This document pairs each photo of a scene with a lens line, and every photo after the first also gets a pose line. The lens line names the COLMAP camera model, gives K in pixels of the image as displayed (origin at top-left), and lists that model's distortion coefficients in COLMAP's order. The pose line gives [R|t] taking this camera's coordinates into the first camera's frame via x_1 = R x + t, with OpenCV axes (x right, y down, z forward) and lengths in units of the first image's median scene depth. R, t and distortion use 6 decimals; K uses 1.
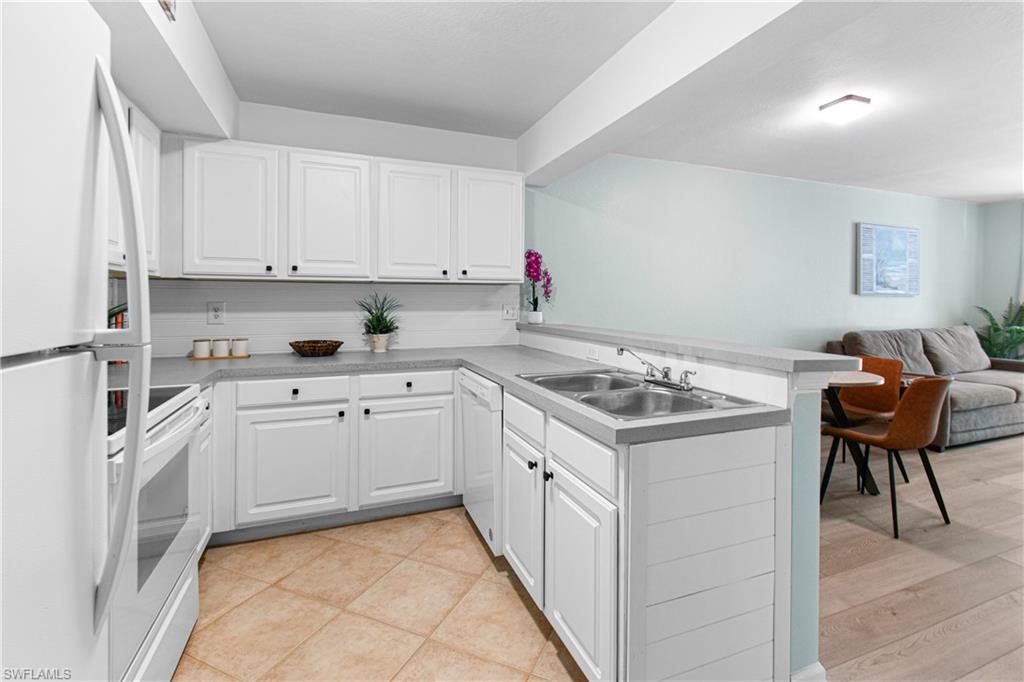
lens RADIAL K [[477.3, 0, 522.4], [0, 477.3, 302.2], [0, 0, 1]] dist [0.003236, -0.001454]
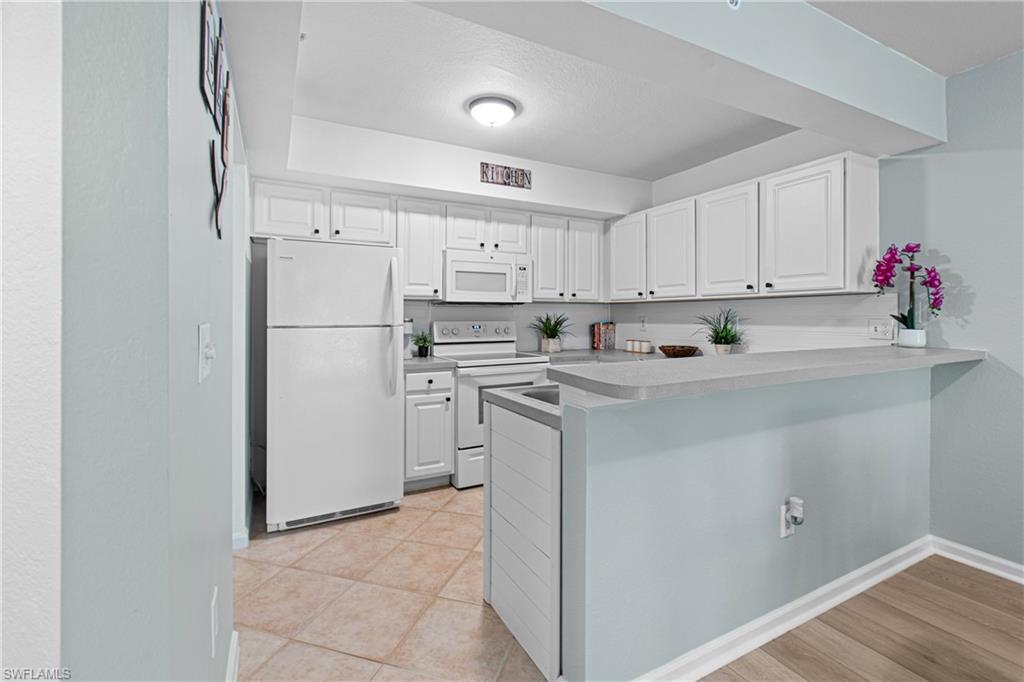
lens RADIAL K [[477.3, 0, 525.5], [0, 477.3, 312.7], [0, 0, 1]] dist [0.003236, -0.001454]
pose [[0.110107, -0.012729, -0.993838, 0.838944], [-0.004487, 0.999901, -0.013304, 0.008280], [0.993910, 0.005924, 0.110039, 0.437529]]
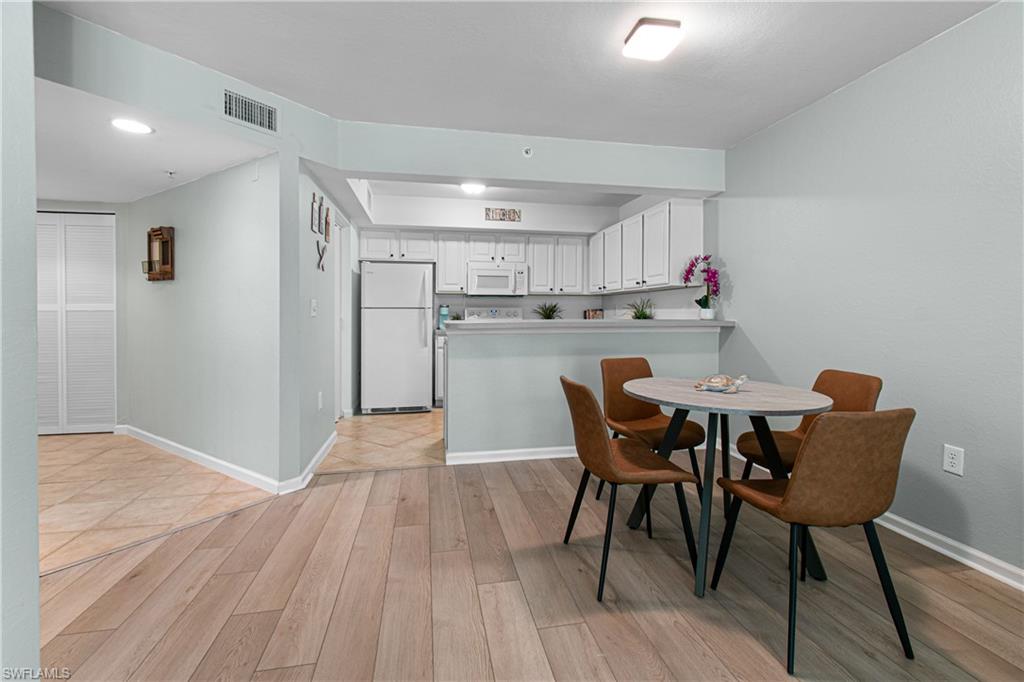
lens RADIAL K [[477.3, 0, 516.1], [0, 477.3, 319.8], [0, 0, 1]] dist [0.003236, -0.001454]
pose [[-0.185214, 0.010340, -0.982644, 1.525428], [-0.007542, 0.999900, 0.011943, 0.043945], [0.982669, 0.009623, -0.185117, 0.946080]]
